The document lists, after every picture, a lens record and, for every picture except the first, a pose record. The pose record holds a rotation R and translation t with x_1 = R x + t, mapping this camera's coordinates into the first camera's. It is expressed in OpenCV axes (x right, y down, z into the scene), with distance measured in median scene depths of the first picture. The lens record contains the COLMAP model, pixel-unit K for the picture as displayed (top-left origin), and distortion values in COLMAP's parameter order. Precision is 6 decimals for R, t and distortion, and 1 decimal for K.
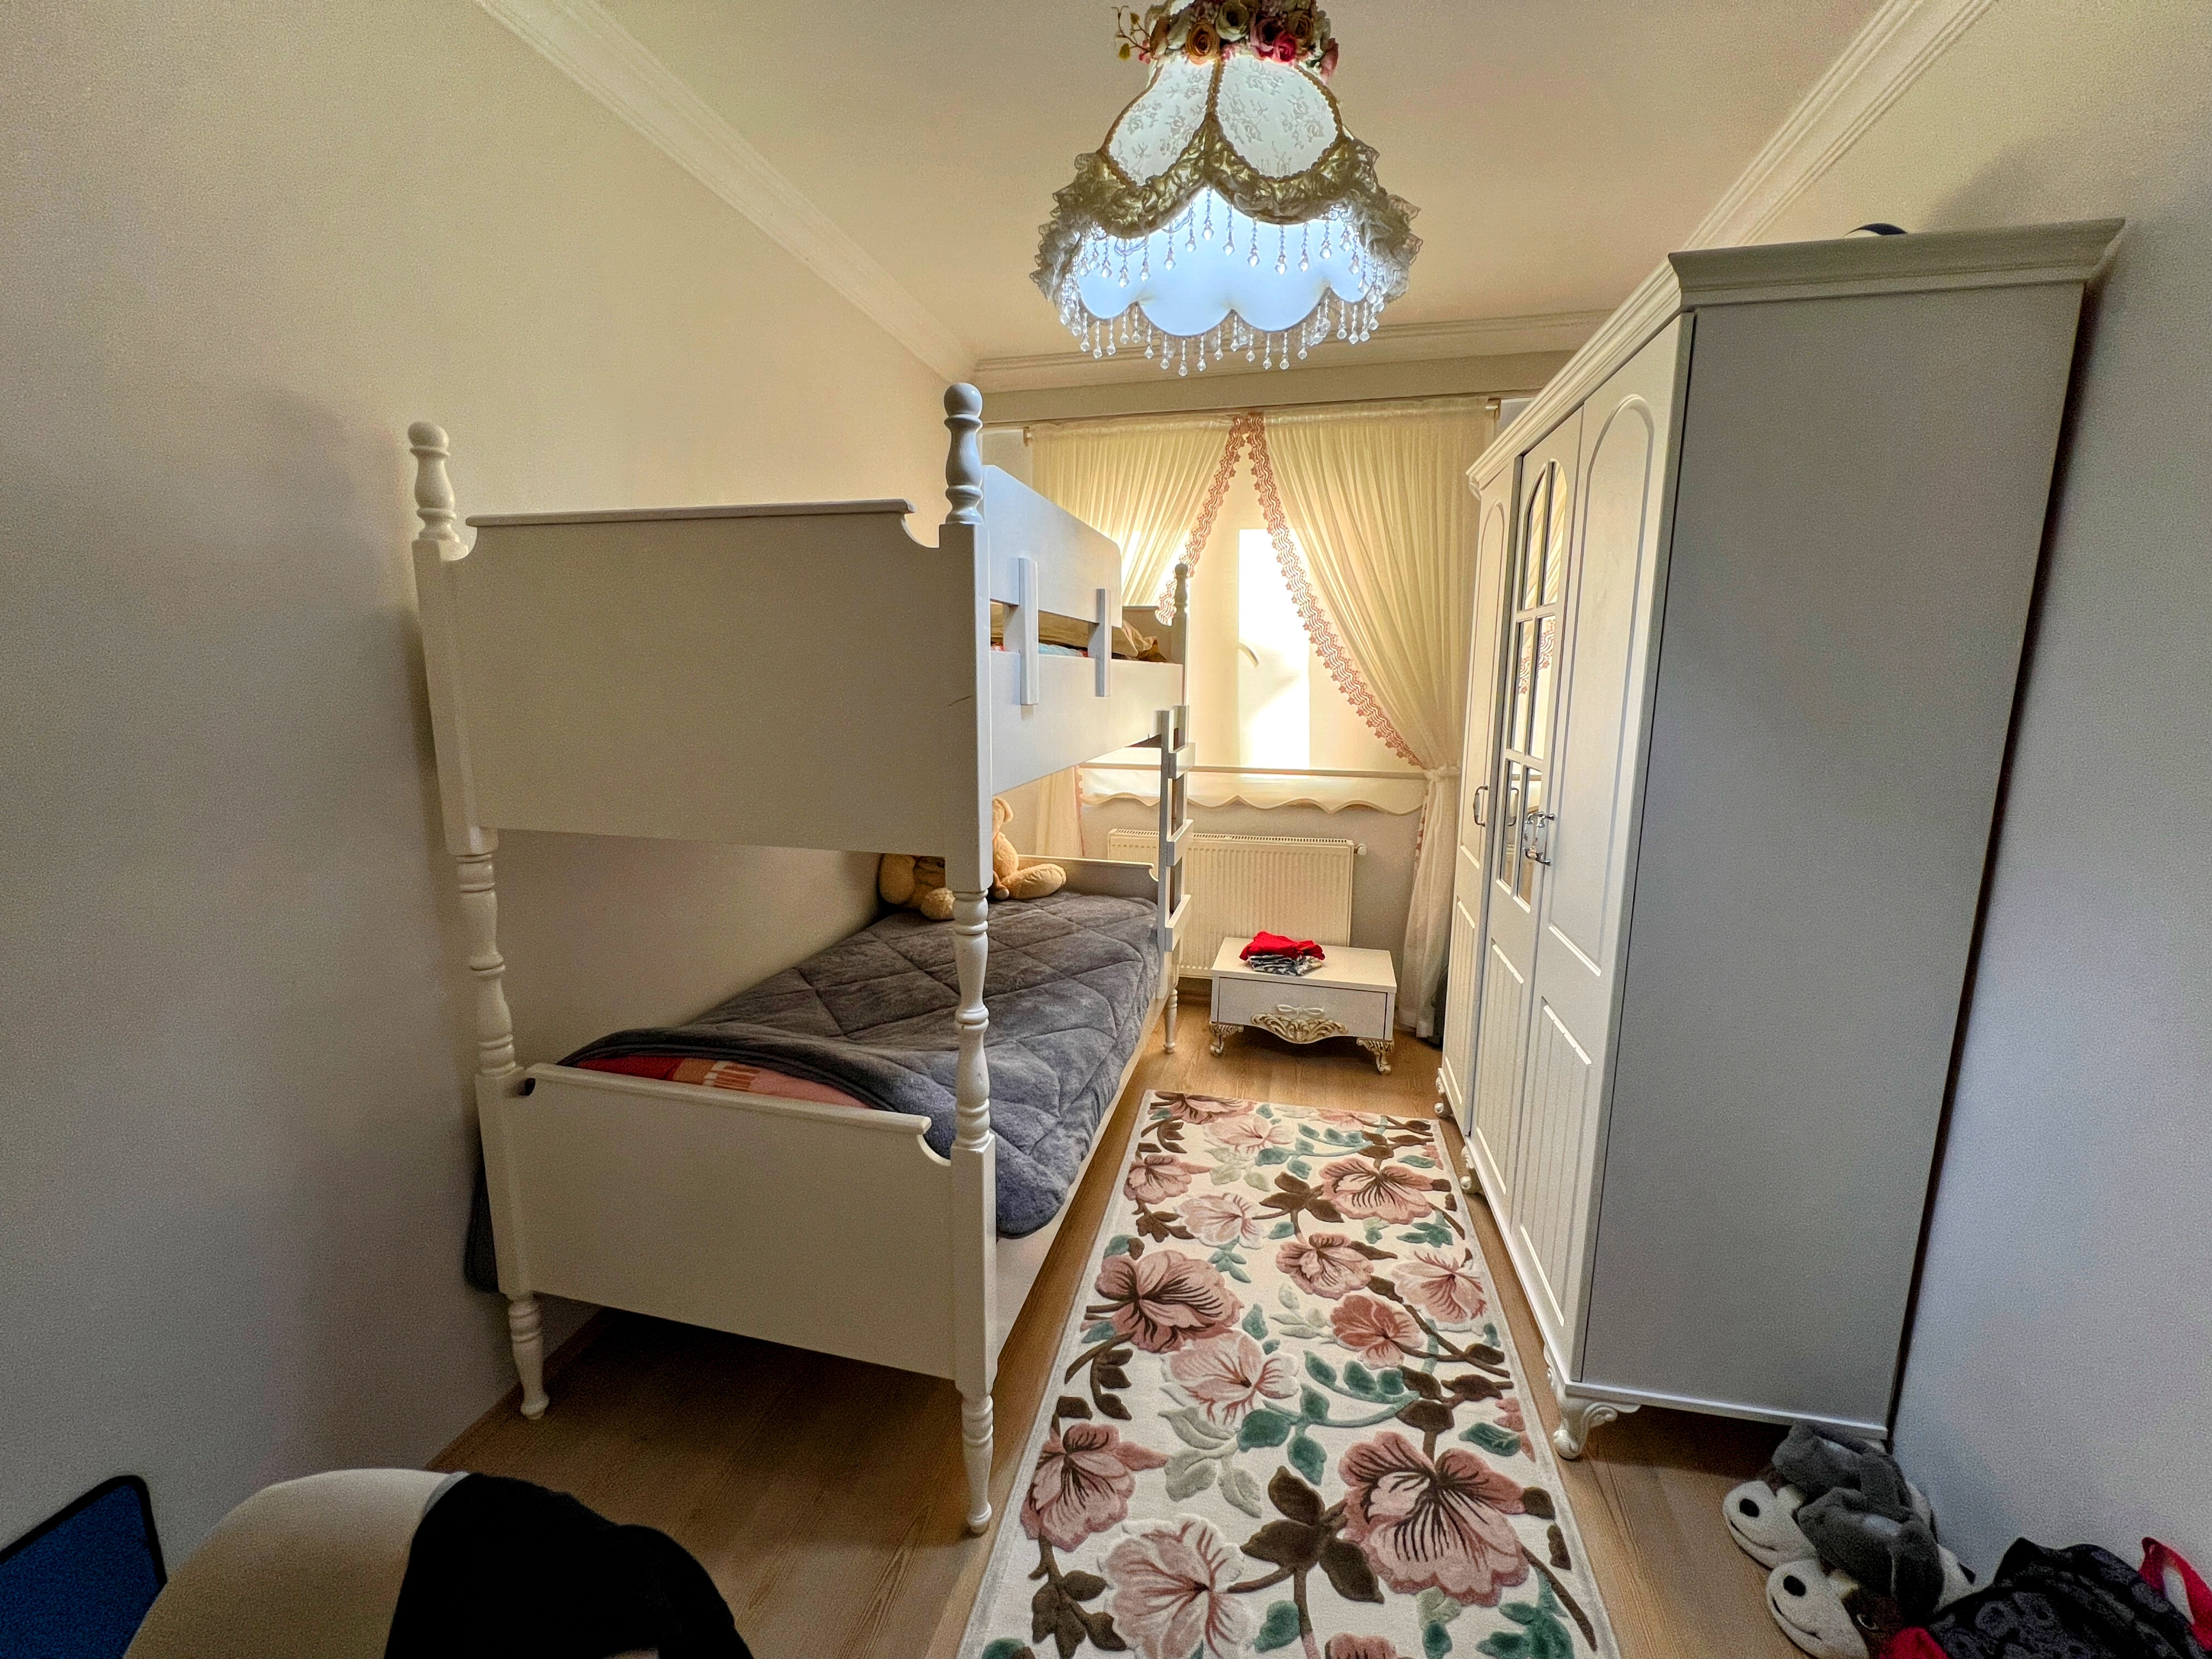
lens RADIAL K [[889.9, 0, 1095.5], [0, 889.9, 824.1], [0, 0, 1]] dist [-0.002774, 0.000931]
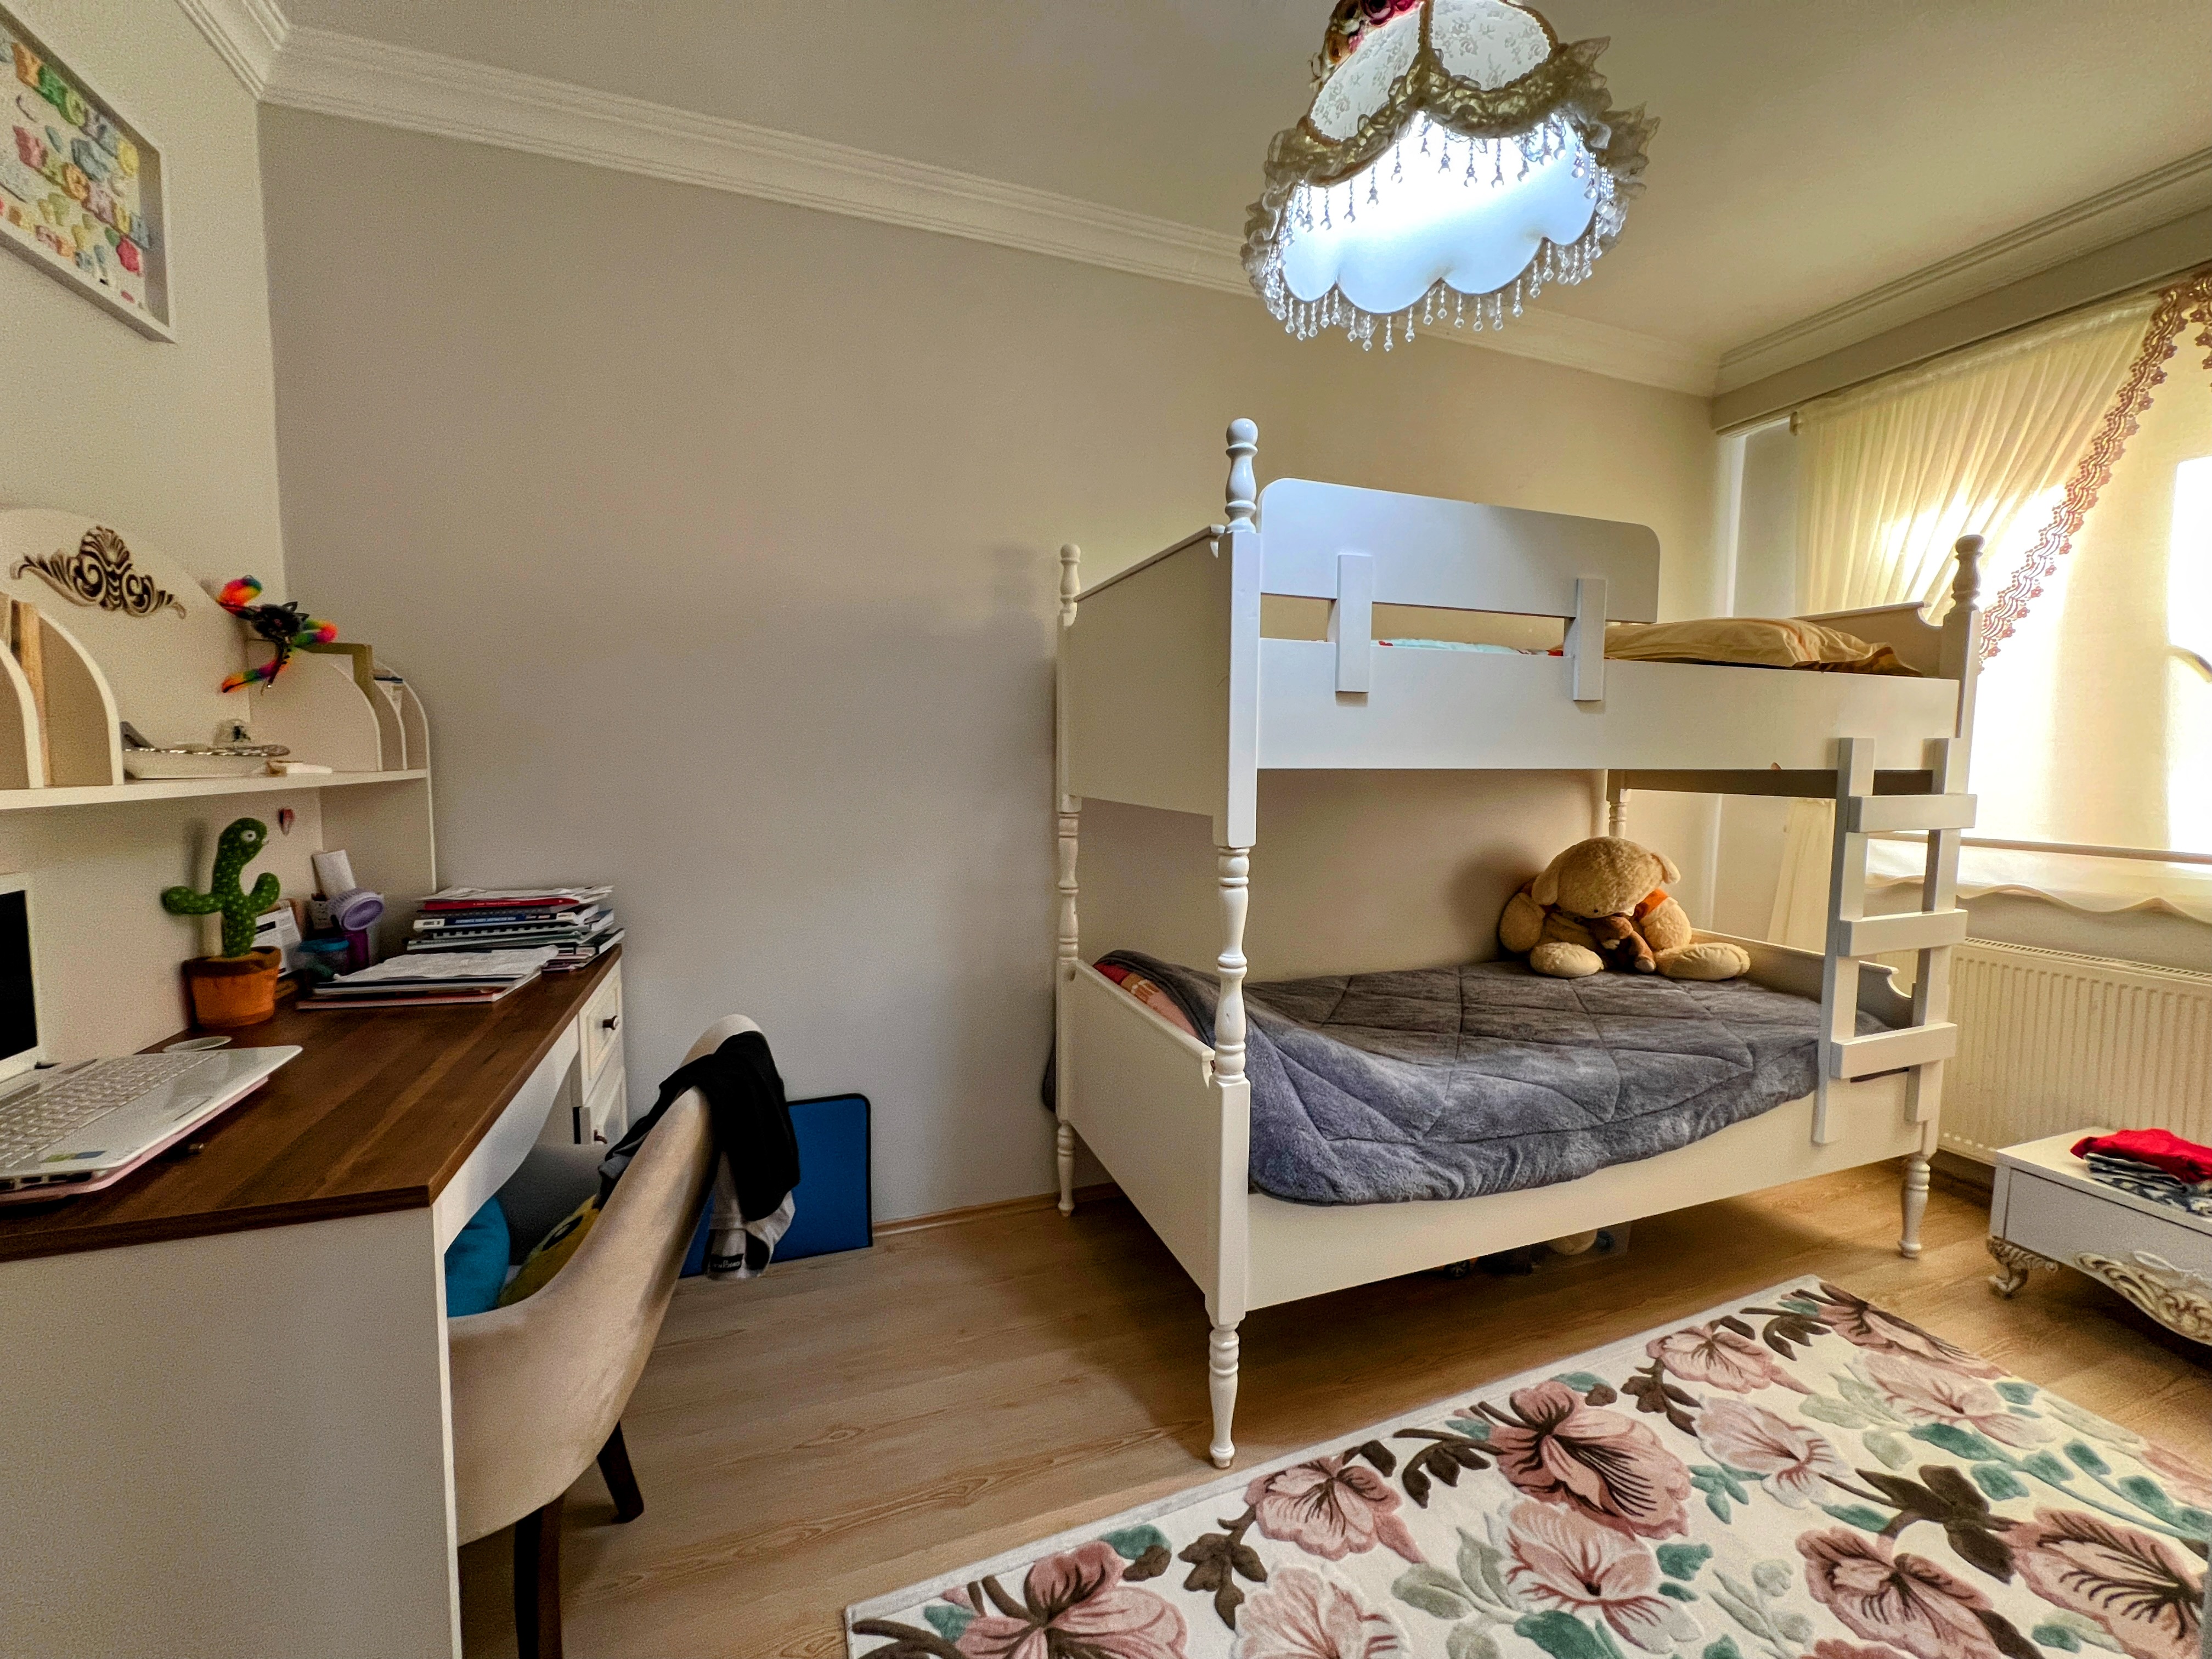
lens RADIAL K [[889.9, 0, 1105.6], [0, 889.9, 826.3], [0, 0, 1]] dist [-0.002774, 0.000931]
pose [[0.556484, 0.059983, -0.828690, 0.459396], [-0.142974, 0.989426, -0.024392, 0.063265], [0.818465, 0.132055, 0.559175, 0.143472]]
